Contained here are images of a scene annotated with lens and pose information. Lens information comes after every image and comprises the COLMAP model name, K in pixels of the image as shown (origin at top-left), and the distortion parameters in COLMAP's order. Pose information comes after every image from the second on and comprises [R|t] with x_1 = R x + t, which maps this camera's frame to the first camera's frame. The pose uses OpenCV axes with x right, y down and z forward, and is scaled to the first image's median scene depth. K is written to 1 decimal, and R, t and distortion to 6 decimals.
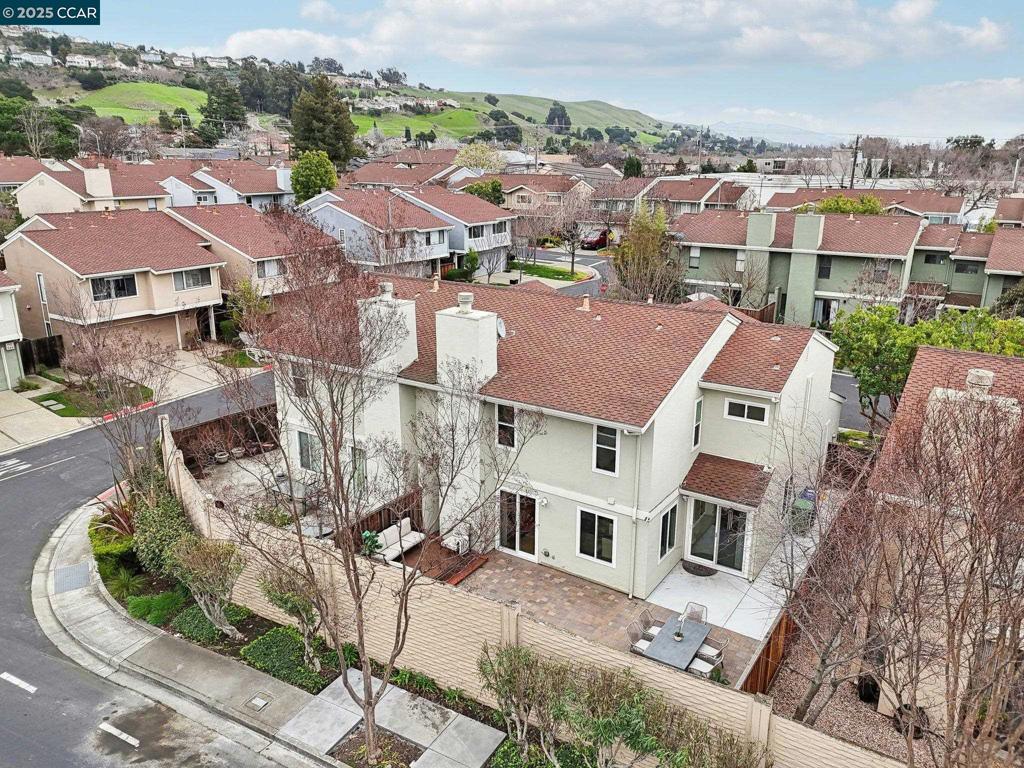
lens RADIAL K [[785.4, 0, 512.0], [0, 785.4, 384.0], [0, 0, 1]] dist [0.096940, -0.115341]
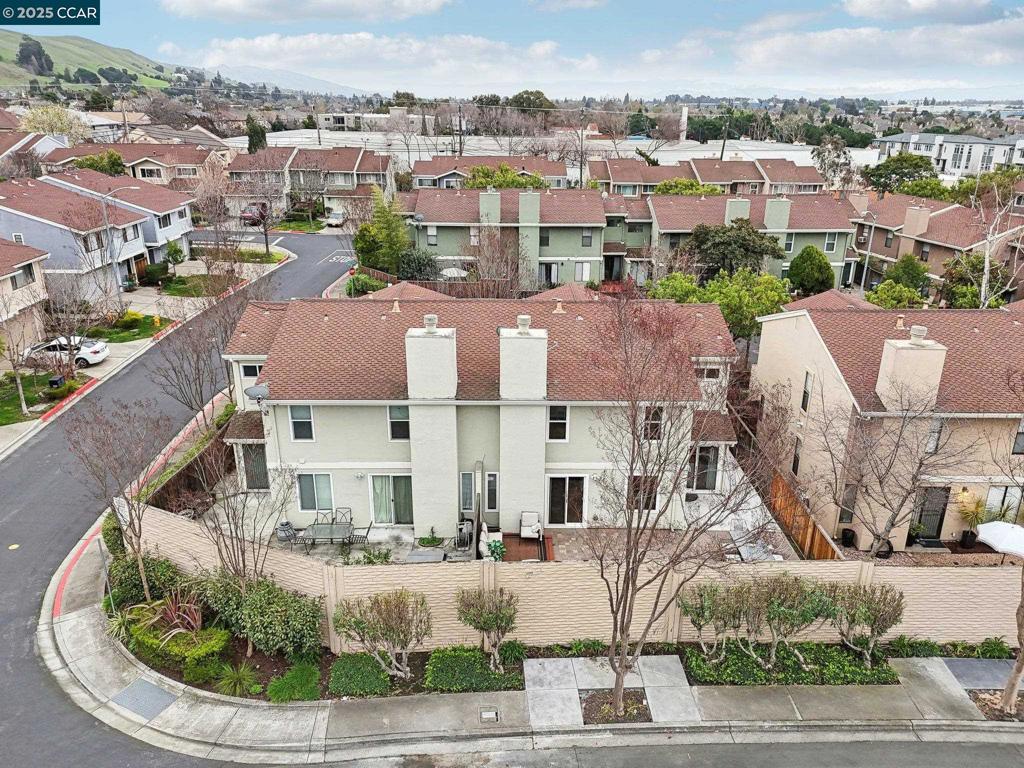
lens RADIAL K [[785.4, 0, 512.0], [0, 785.4, 384.0], [0, 0, 1]] dist [0.096940, -0.115341]
pose [[0.825681, -0.189620, 0.531315, -0.321056], [0.154079, 0.981809, 0.110951, -0.068215], [-0.542689, -0.009746, 0.839877, 0.026138]]
